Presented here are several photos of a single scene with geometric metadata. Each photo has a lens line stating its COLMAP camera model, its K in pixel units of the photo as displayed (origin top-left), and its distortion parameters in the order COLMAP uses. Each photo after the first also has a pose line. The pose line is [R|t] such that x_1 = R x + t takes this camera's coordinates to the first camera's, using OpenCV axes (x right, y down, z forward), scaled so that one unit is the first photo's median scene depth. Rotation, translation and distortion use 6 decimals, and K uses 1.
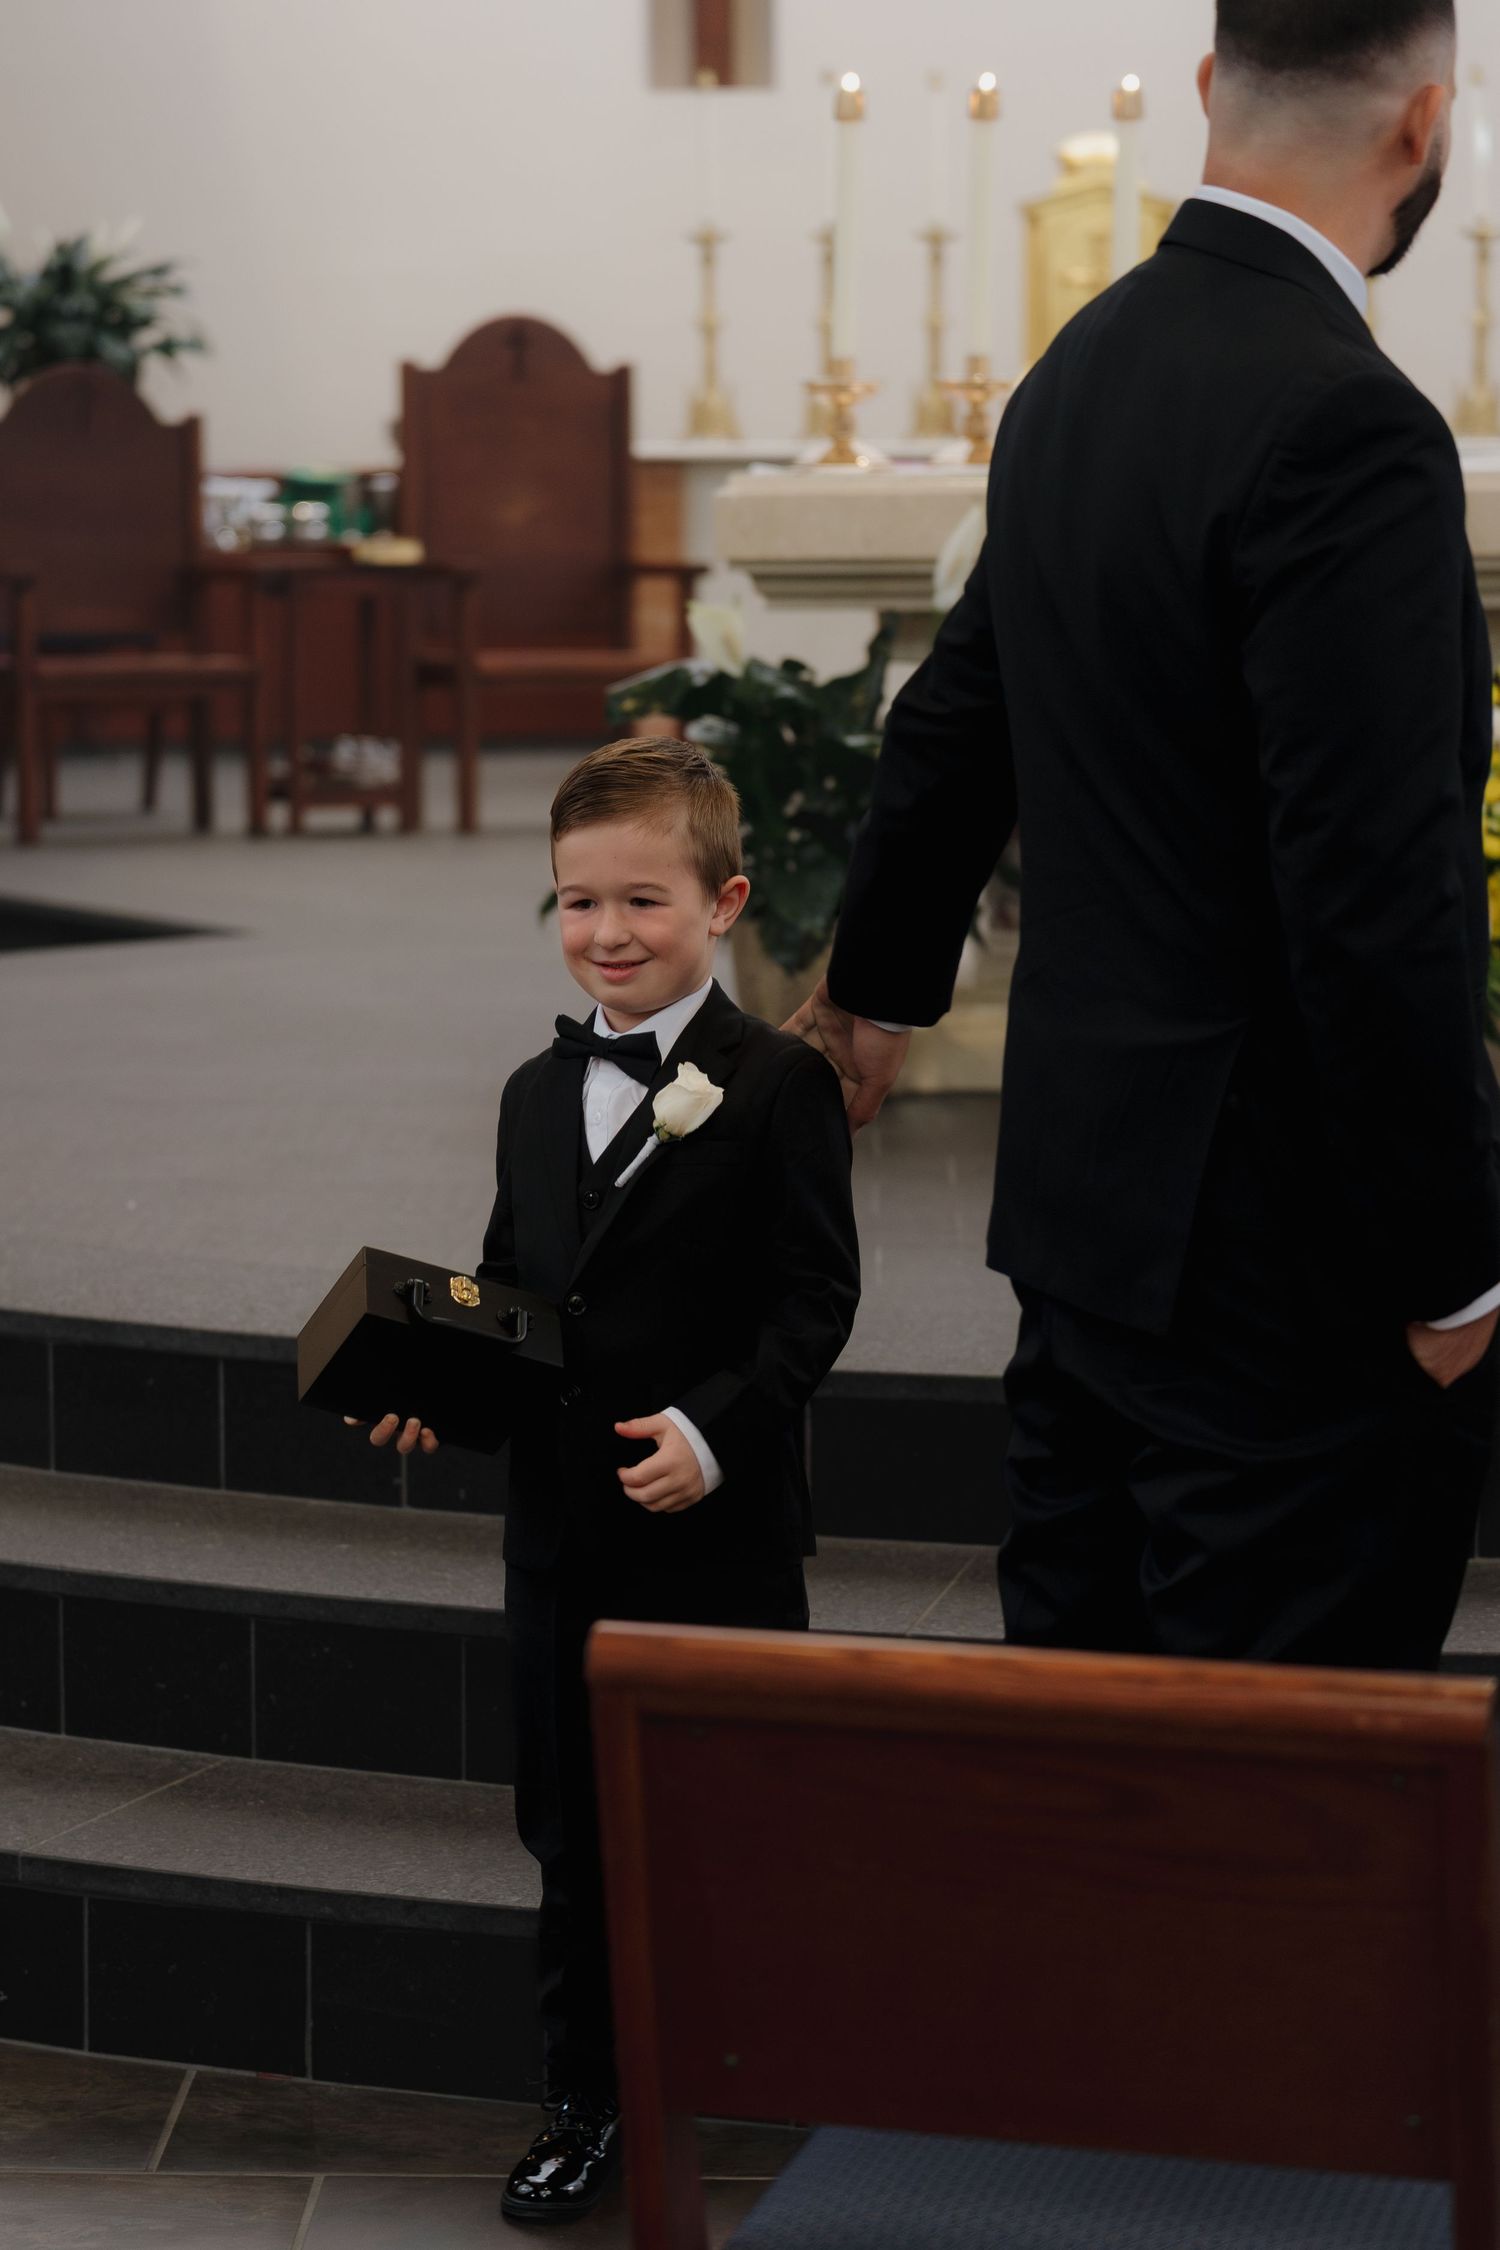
lens RADIAL K [[4316.2, 0, 750.0], [0, 4316.2, 1125.0], [0, 0, 1]] dist [0.018346, -0.020153]
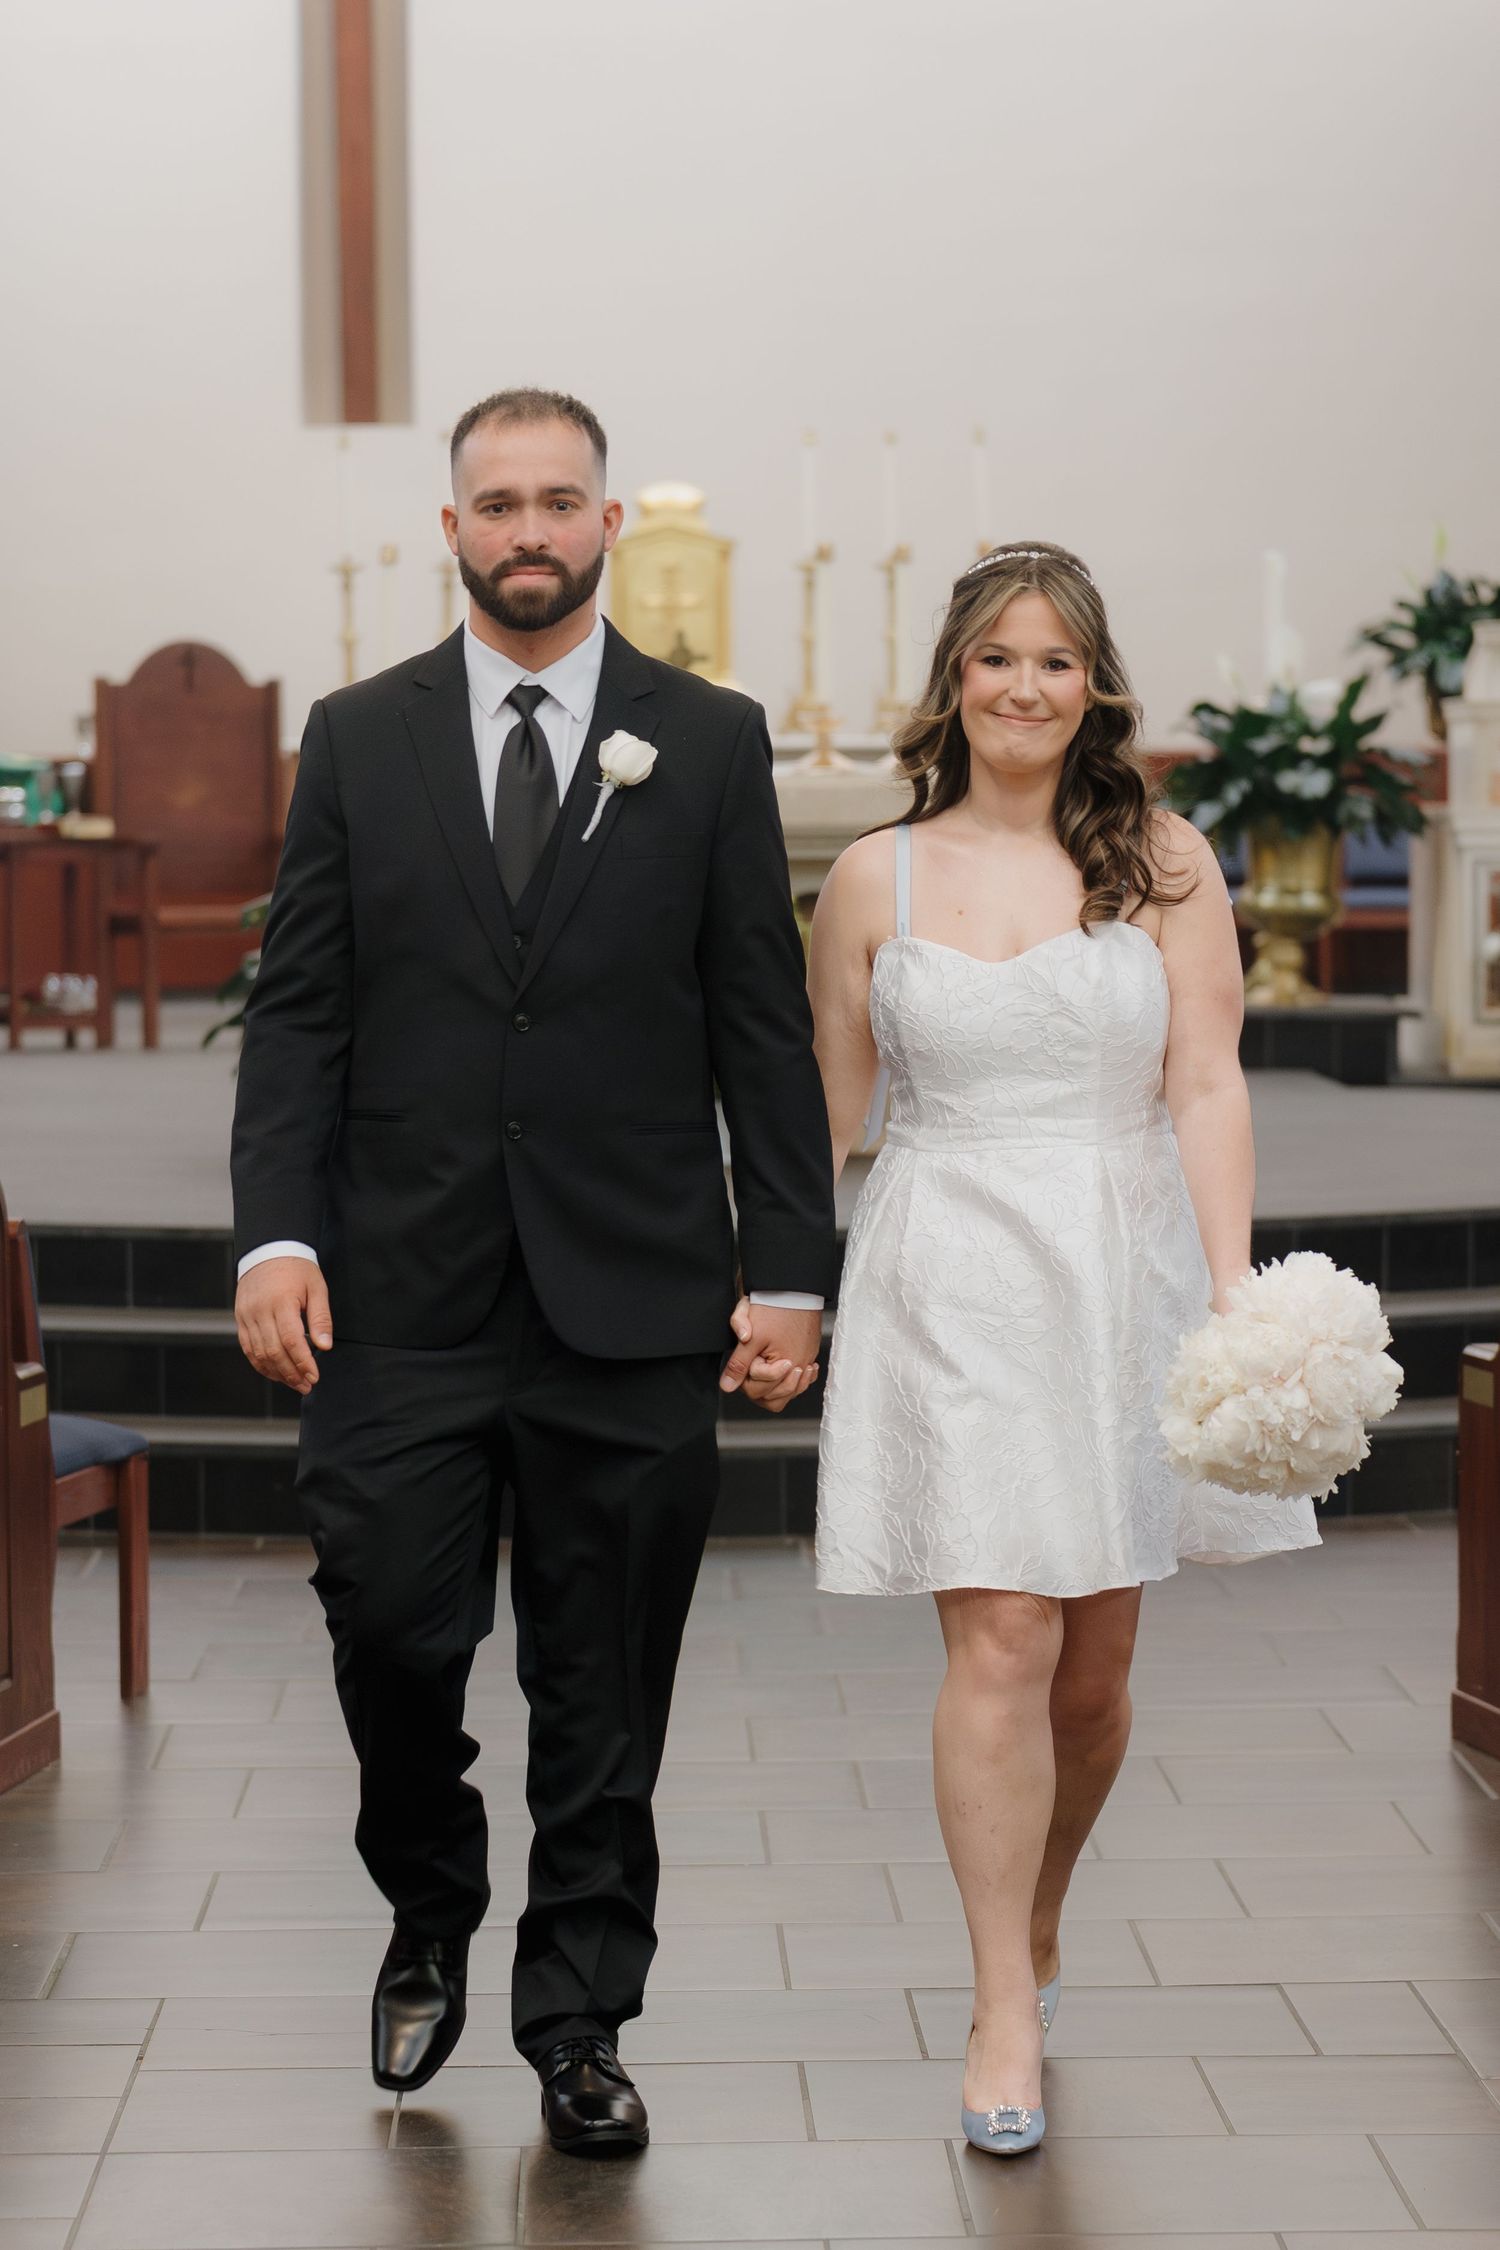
lens RADIAL K [[4316.2, 0, 750.0], [0, 4316.2, 1125.0], [0, 0, 1]] dist [0.018346, -0.020153]
pose [[0.997196, -0.009703, 0.074202, 0.014804], [0.014374, 0.997931, -0.062673, 0.034832], [-0.073440, 0.063564, 0.995272, -0.257537]]
